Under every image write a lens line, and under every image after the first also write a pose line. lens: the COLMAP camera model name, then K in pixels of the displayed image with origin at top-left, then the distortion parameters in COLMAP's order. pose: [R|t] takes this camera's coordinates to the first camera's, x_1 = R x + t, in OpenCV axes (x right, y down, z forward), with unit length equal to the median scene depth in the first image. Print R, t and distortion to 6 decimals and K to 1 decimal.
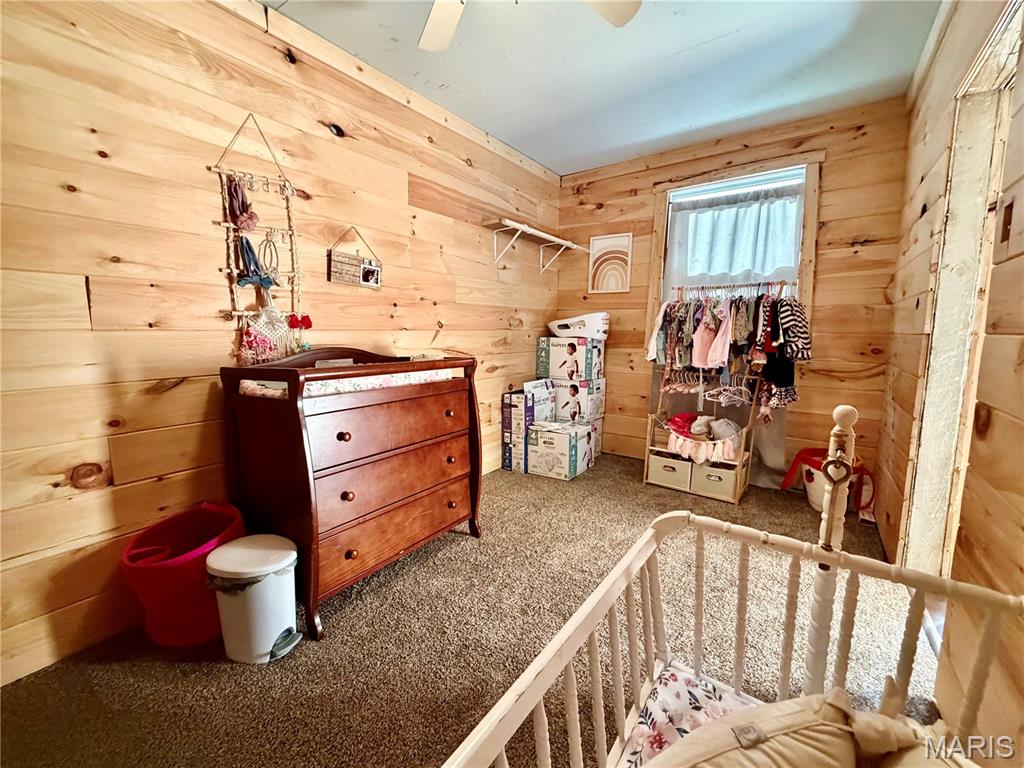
lens RADIAL K [[420.1, 0, 512.0], [0, 420.1, 381.9], [0, 0, 1]] dist [0.000256, -0.000556]
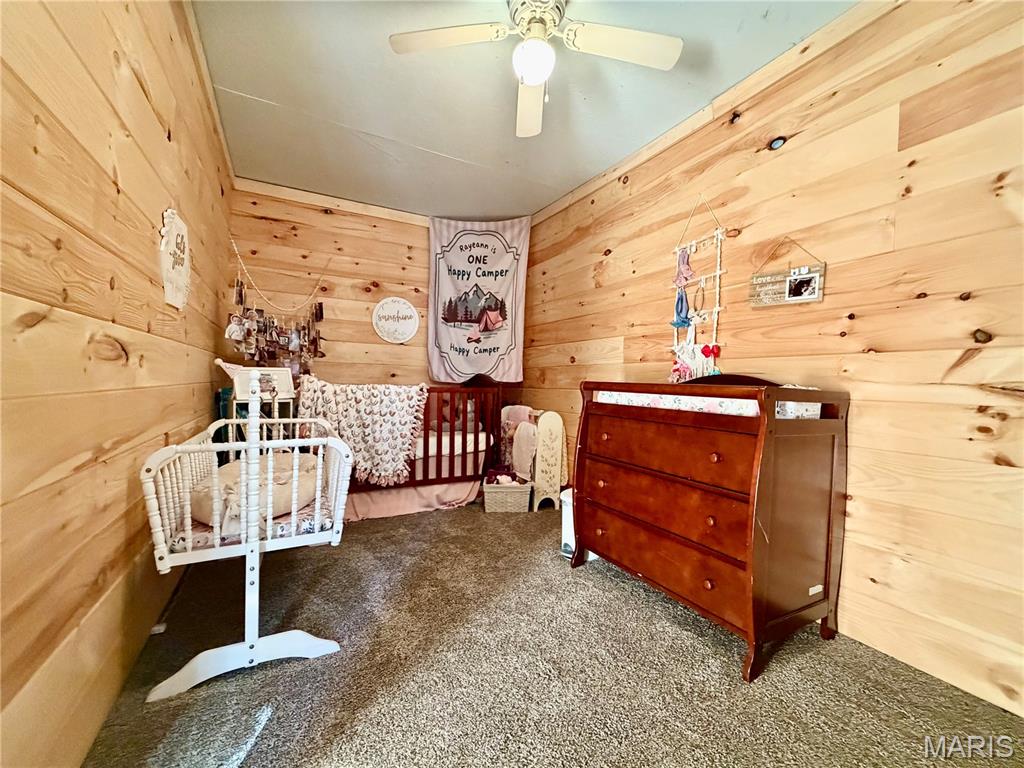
lens RADIAL K [[420.1, 0, 512.1], [0, 420.1, 388.1], [0, 0, 1]] dist [0.000256, -0.000556]
pose [[-0.446834, 0.009274, -0.894569, 0.632715], [-0.121947, 0.989981, 0.071175, -0.053412], [0.886267, 0.140893, -0.441226, 0.902381]]
